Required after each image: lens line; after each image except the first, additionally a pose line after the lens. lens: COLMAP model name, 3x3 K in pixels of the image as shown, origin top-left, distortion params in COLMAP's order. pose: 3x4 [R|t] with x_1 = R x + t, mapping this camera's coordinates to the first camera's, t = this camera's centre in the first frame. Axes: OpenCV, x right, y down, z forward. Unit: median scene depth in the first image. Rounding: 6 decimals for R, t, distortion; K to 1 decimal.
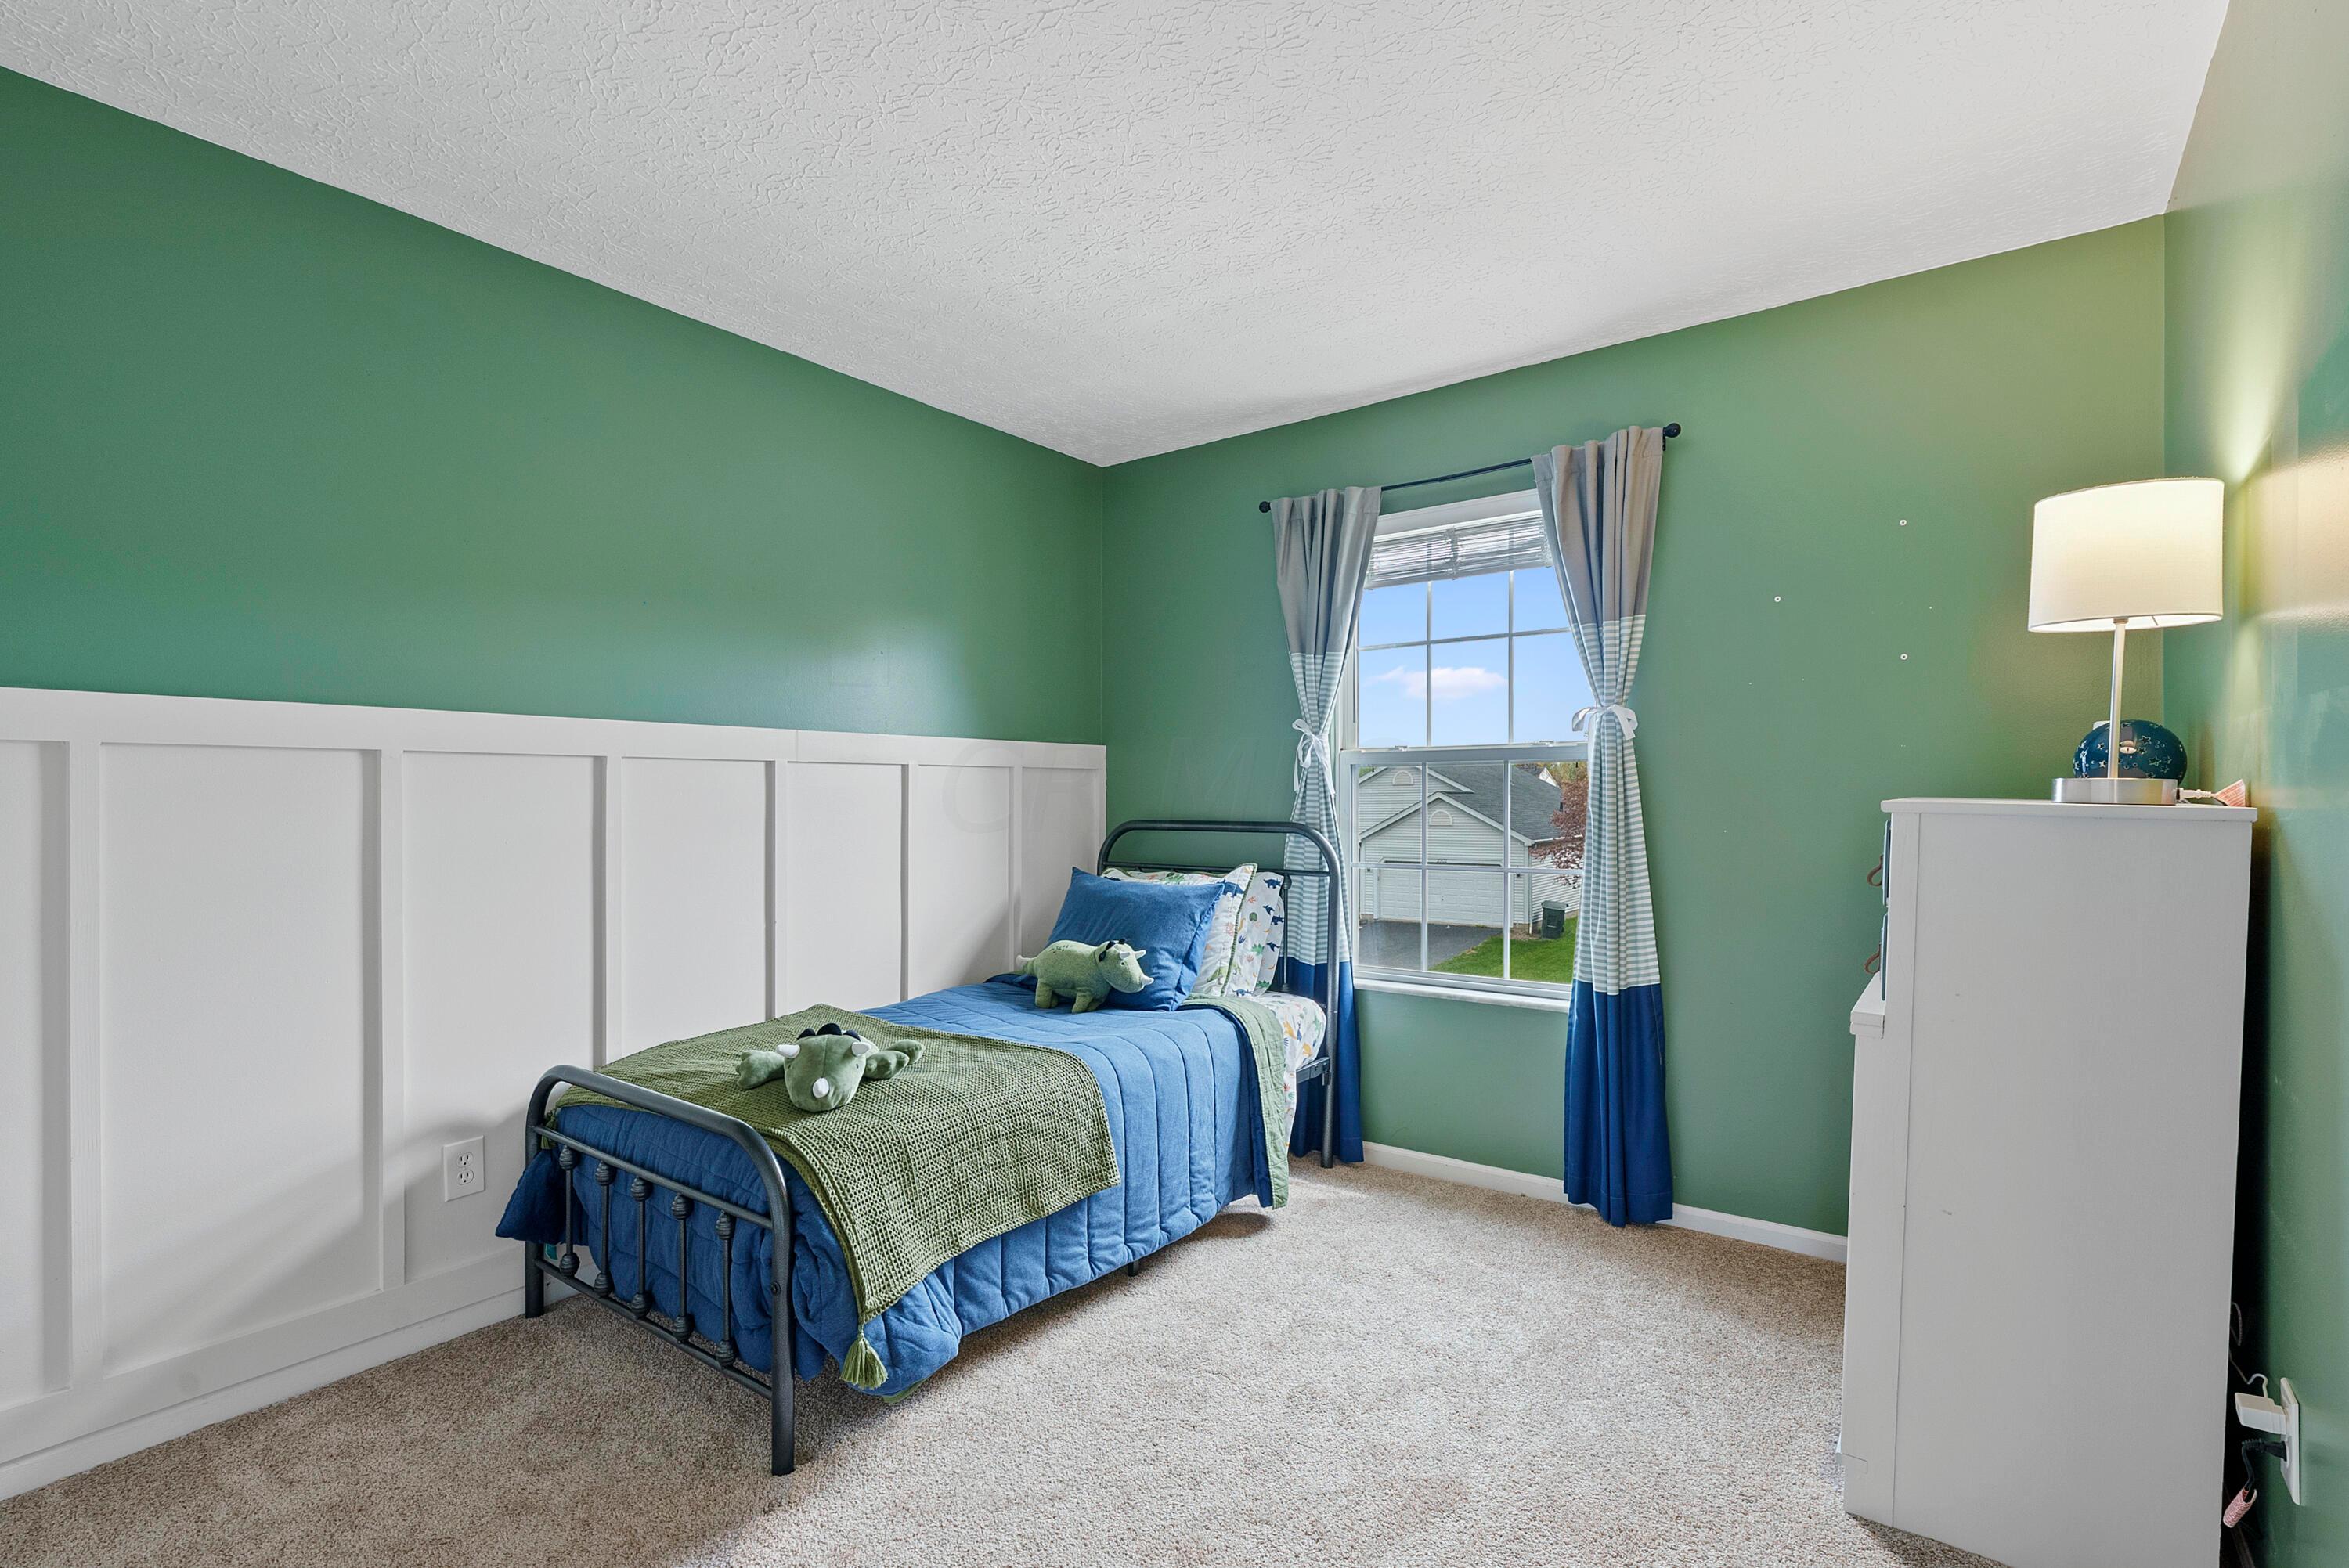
lens RADIAL K [[1064.8, 0, 1172.4], [0, 1064.8, 766.3], [0, 0, 1]] dist [0.008478, -0.000146]
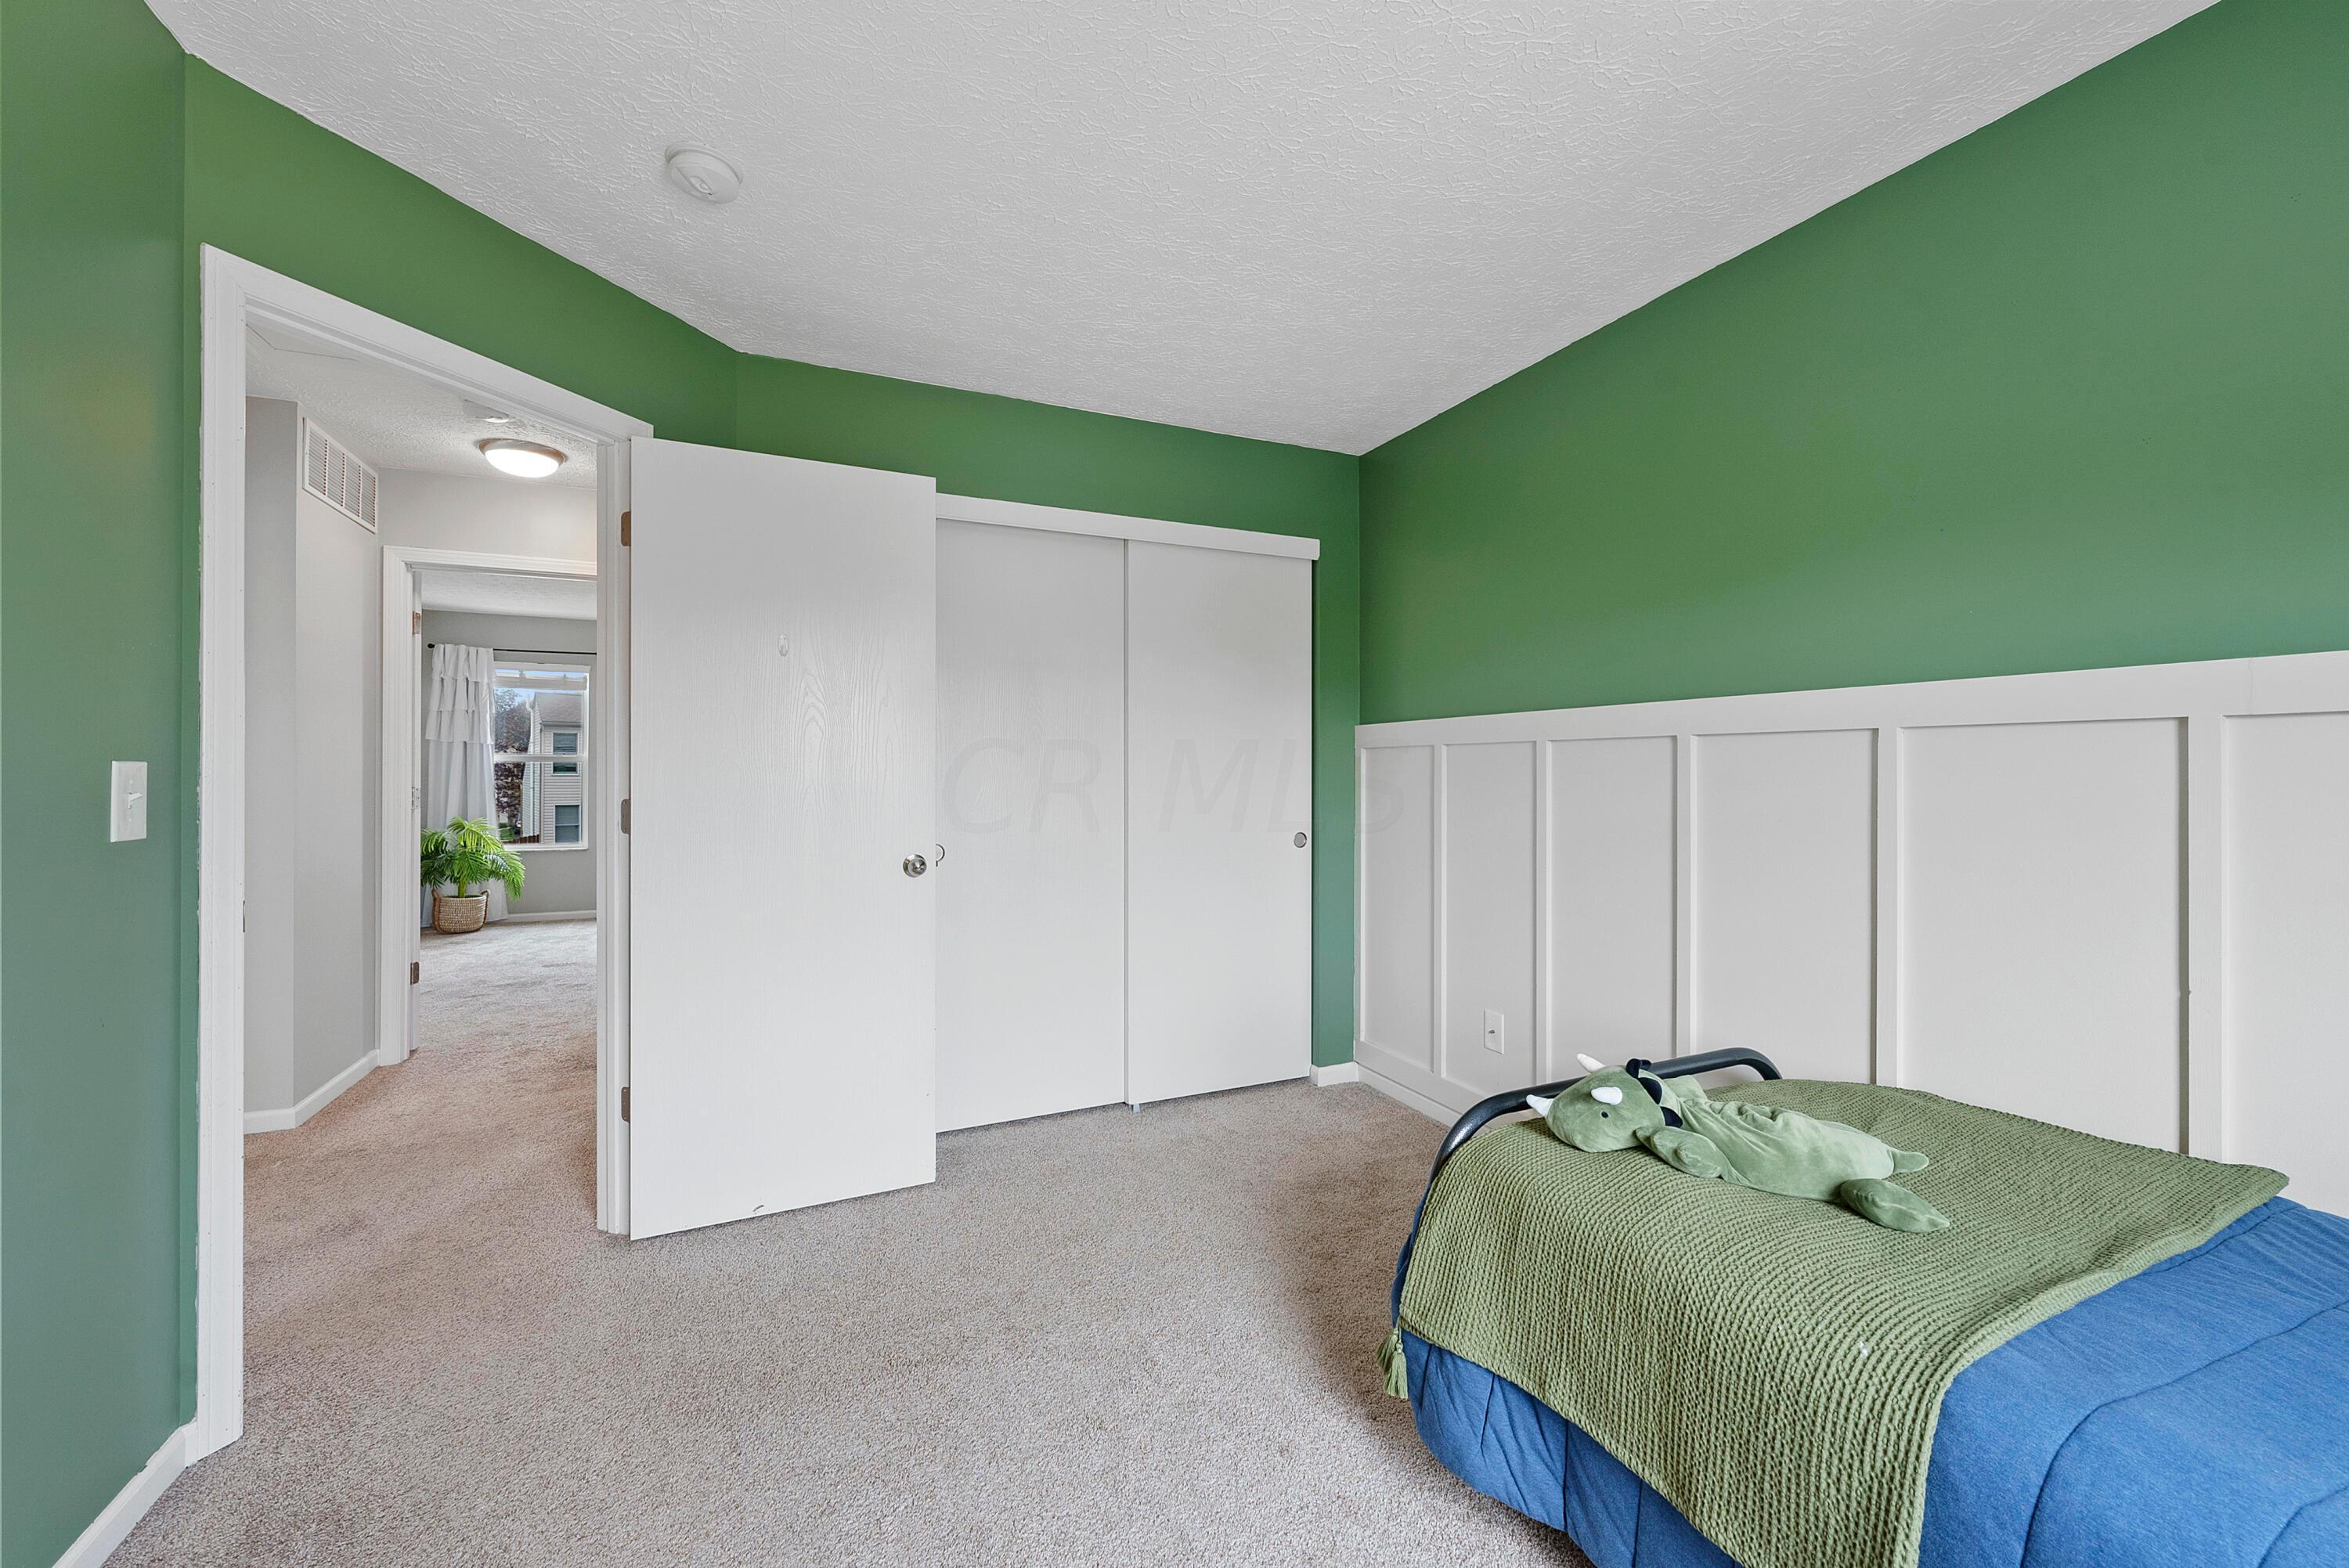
lens RADIAL K [[912.8, 0, 1175.8], [0, 912.8, 772.9], [0, 0, 1]] dist [-0.001089, 0.000248]
pose [[-0.479488, 0.000850, -0.877548, 0.451589], [0.024504, 0.999623, -0.012421, 0.028835], [0.877207, -0.027459, -0.479327, 1.056665]]
